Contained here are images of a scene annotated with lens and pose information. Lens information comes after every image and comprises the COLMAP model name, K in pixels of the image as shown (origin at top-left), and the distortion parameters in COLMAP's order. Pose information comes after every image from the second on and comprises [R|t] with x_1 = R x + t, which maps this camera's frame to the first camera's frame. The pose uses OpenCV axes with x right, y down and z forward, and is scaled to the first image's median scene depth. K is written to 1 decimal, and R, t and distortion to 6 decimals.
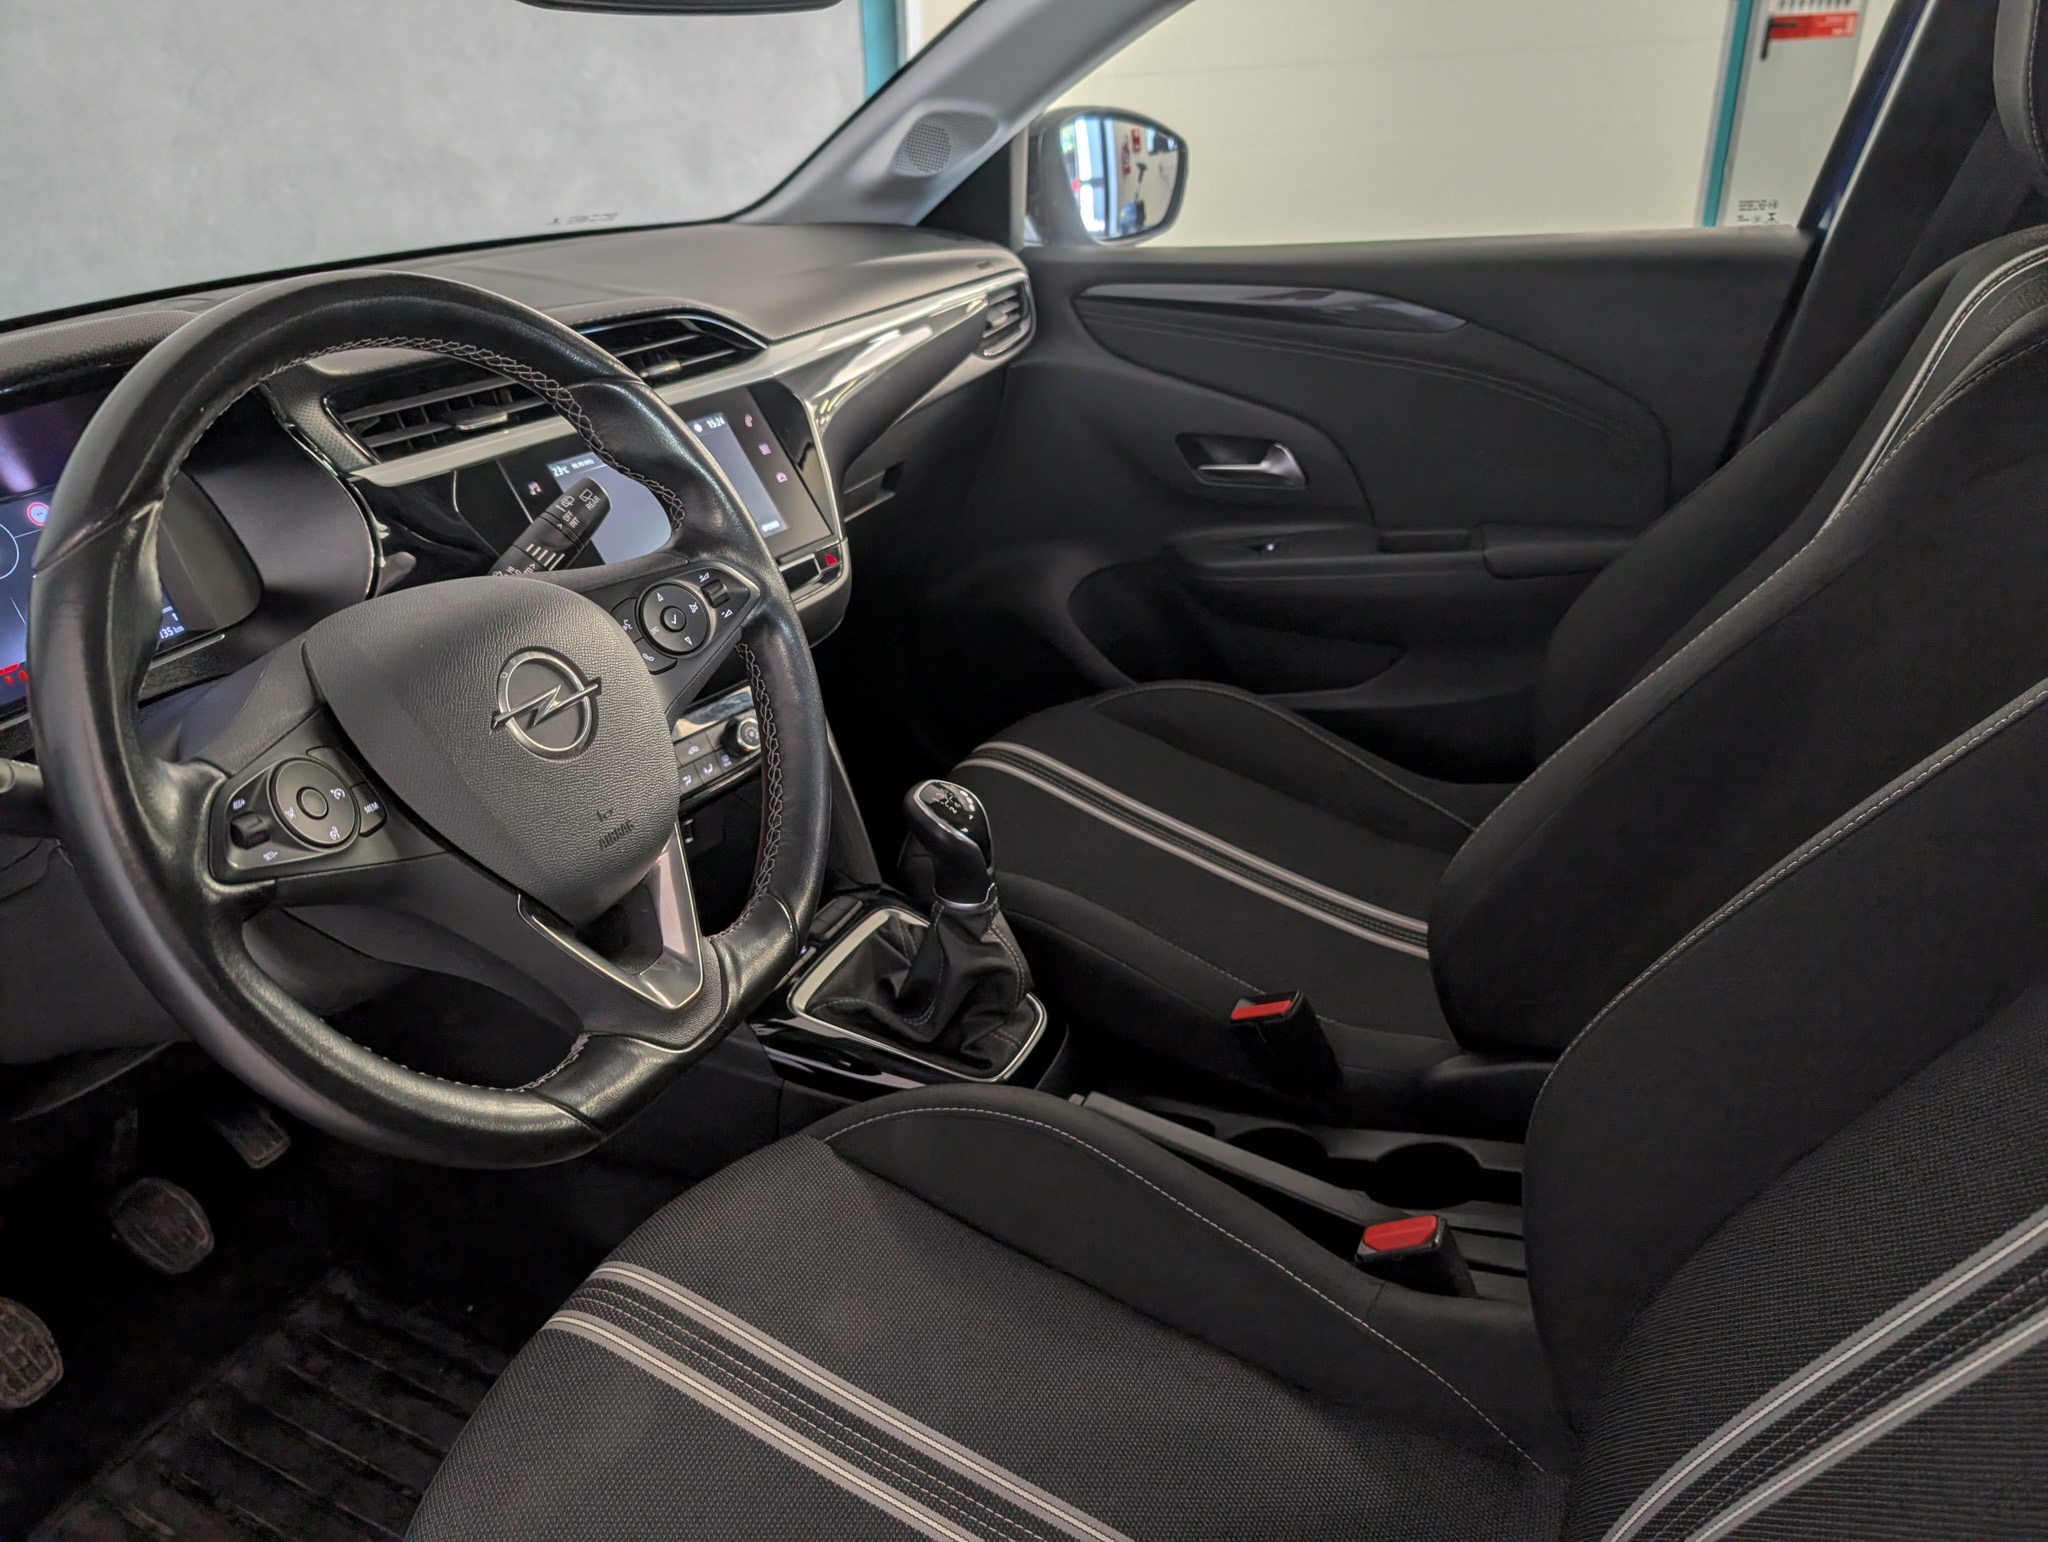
lens RADIAL K [[1485.3, 0, 942.2], [0, 1485.3, 769.1], [0, 0, 1]] dist [0.001369, 0.000013]
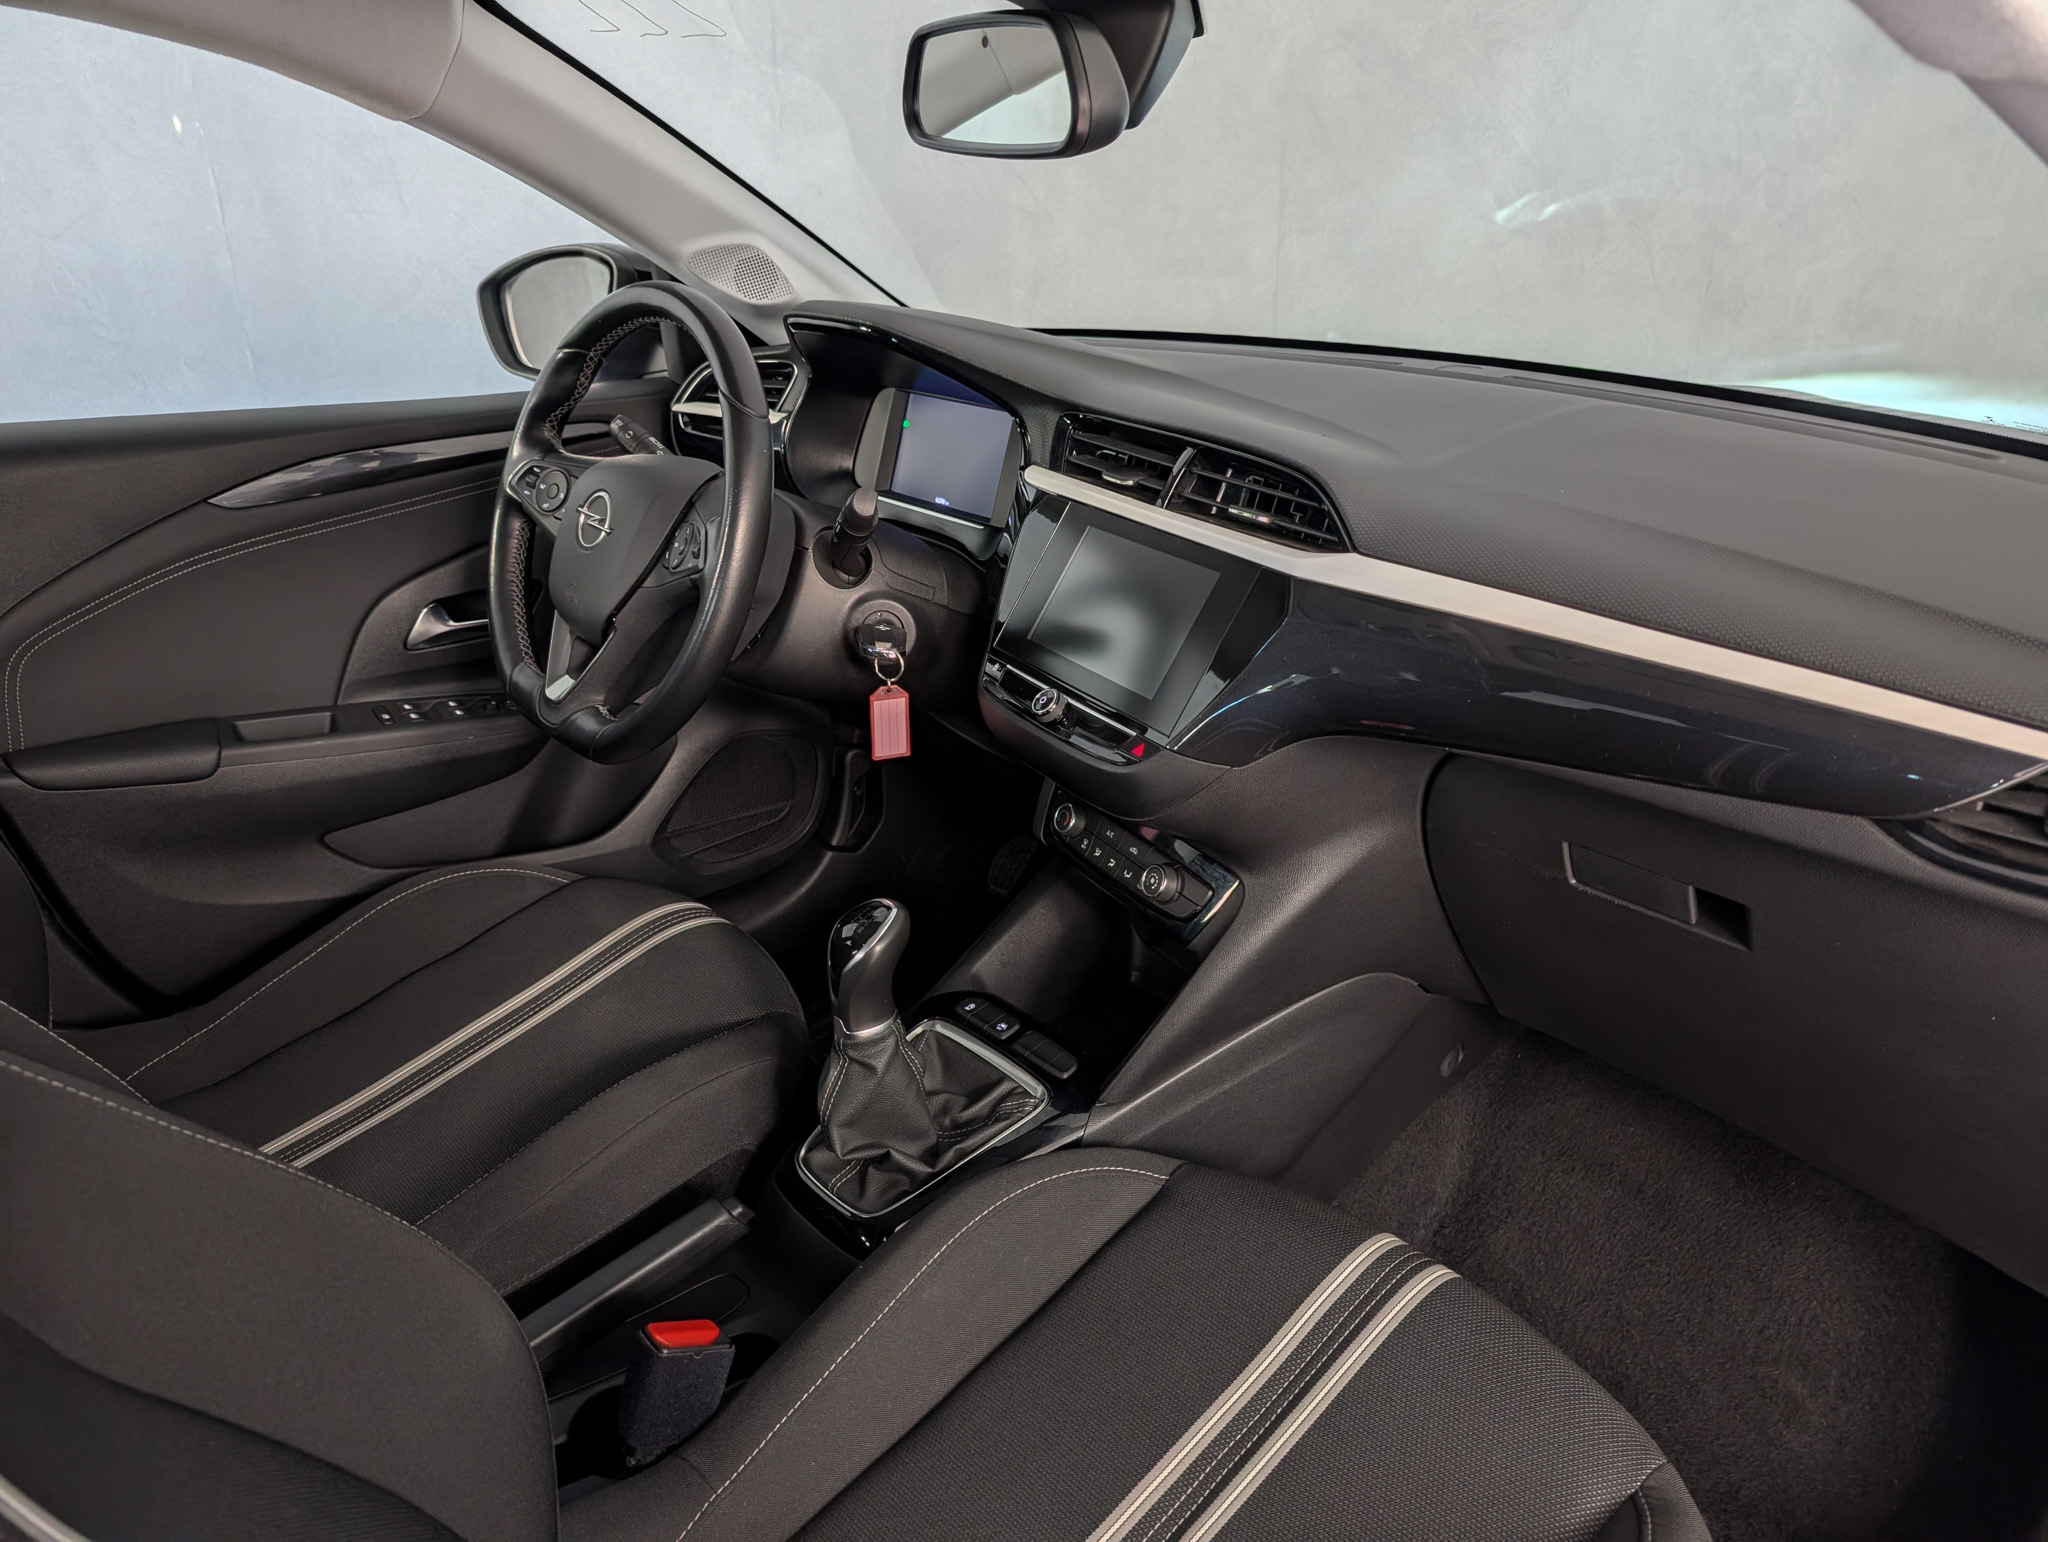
lens RADIAL K [[1452.3, 0, 1003.1], [0, 1452.3, 777.1], [0, 0, 1]] dist [0.001616, -0.002245]
pose [[-0.364602, 0.414585, -0.833777, 0.751032], [-0.394182, 0.742508, 0.541574, -0.621048], [0.843615, 0.526119, -0.107299, 1.128190]]
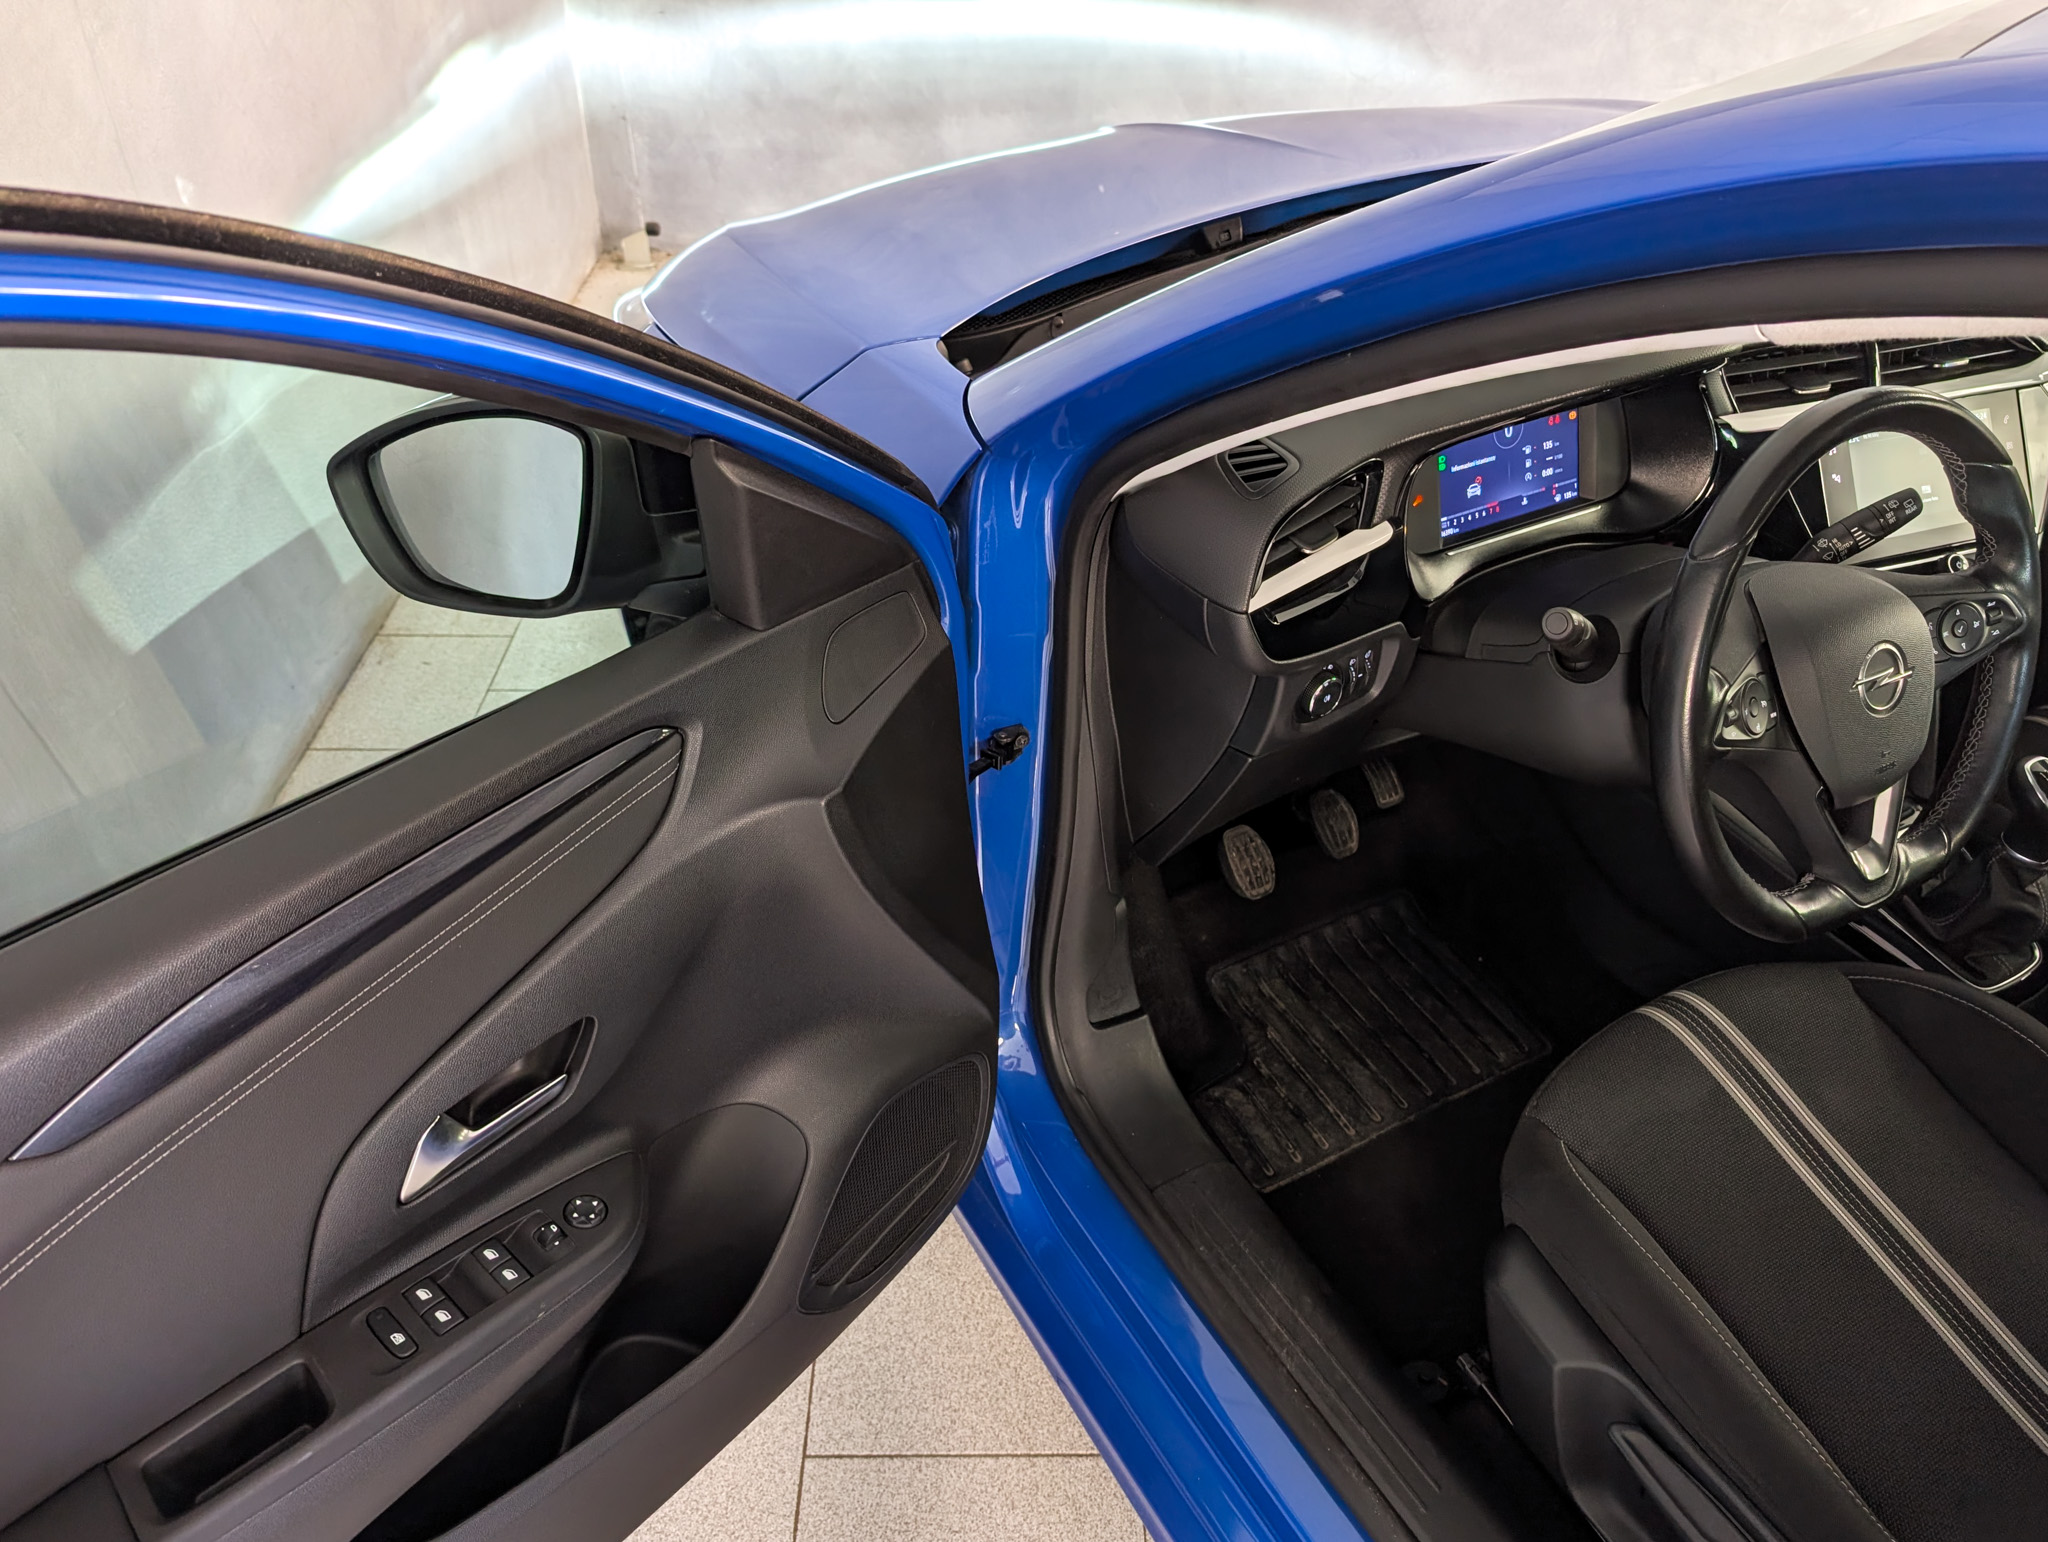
lens RADIAL K [[1493.1, 0, 992.6], [0, 1493.1, 744.7], [0, 0, 1]] dist [-0.003416, -0.030087]
pose [[0.820667, 0.384253, -0.422914, -0.220849], [-0.293473, 0.918491, 0.265042, -0.076032], [0.490286, -0.093398, 0.866543, -0.531498]]
